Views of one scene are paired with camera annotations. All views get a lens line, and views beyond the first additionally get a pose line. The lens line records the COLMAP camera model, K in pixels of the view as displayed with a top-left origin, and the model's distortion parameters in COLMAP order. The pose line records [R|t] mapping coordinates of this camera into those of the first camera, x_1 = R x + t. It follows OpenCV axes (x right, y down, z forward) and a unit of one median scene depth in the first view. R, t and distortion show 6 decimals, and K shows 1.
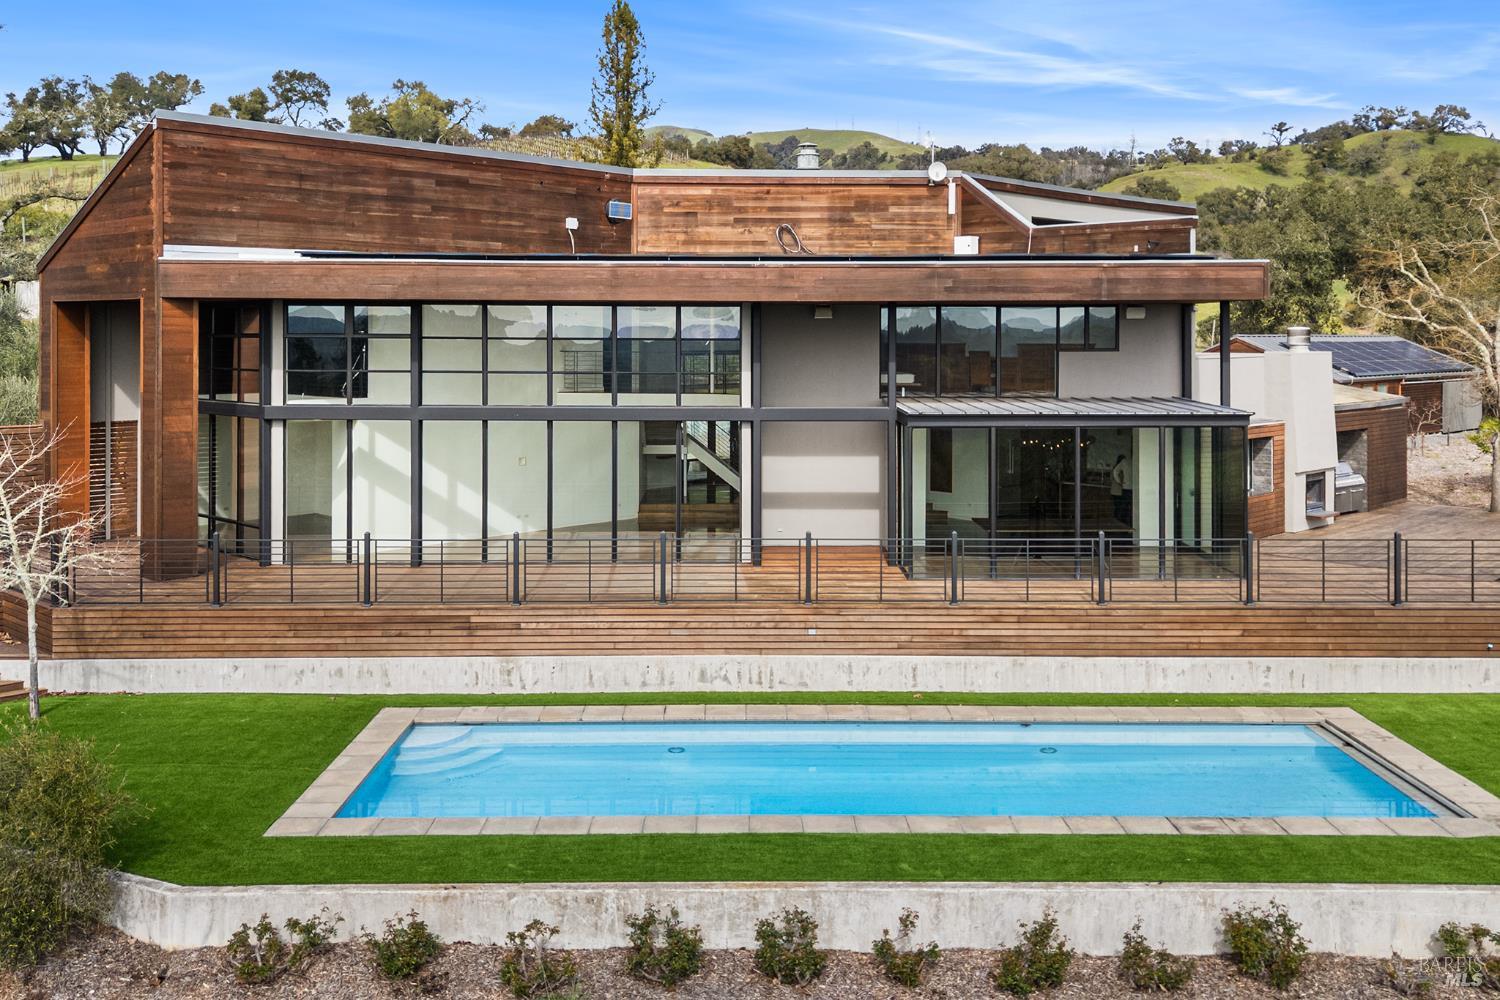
lens RADIAL K [[1357.4, 0, 773.0], [0, 1357.4, 322.8], [0, 0, 1]] dist [0.066105, -0.075218]
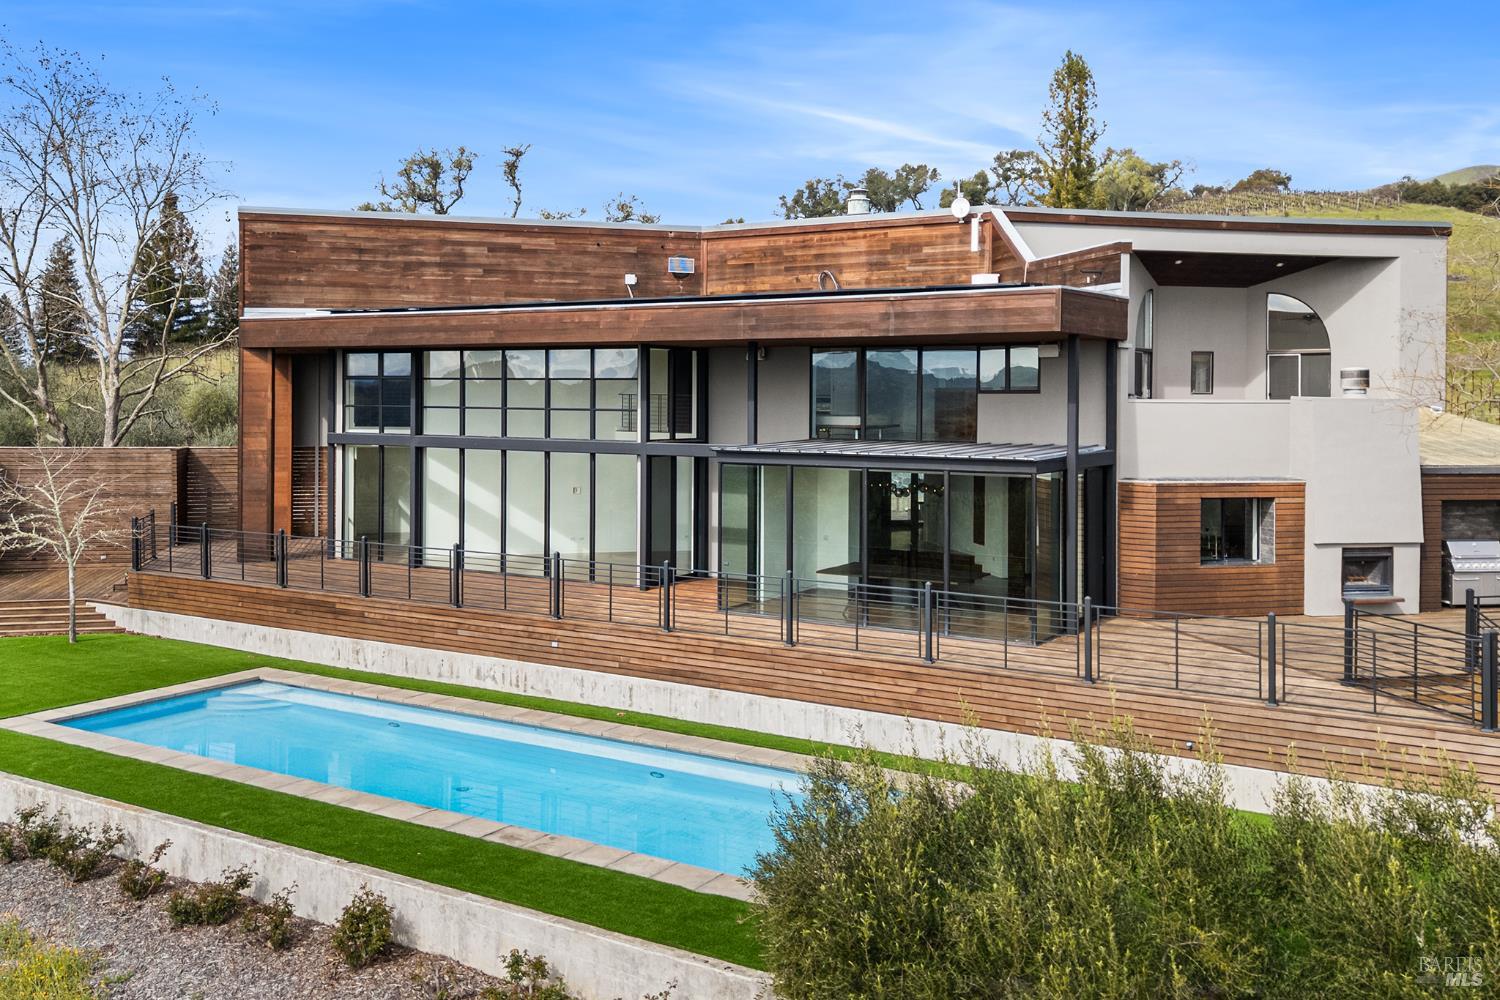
lens RADIAL K [[1357.4, 0, 748.0], [0, 1357.4, 375.0], [0, 0, 1]] dist [0.066105, -0.075218]
pose [[0.839472, -0.005739, -0.543373, 0.581967], [-0.001046, 0.999925, -0.012177, 0.020082], [0.543402, 0.010791, 0.839403, 0.134666]]
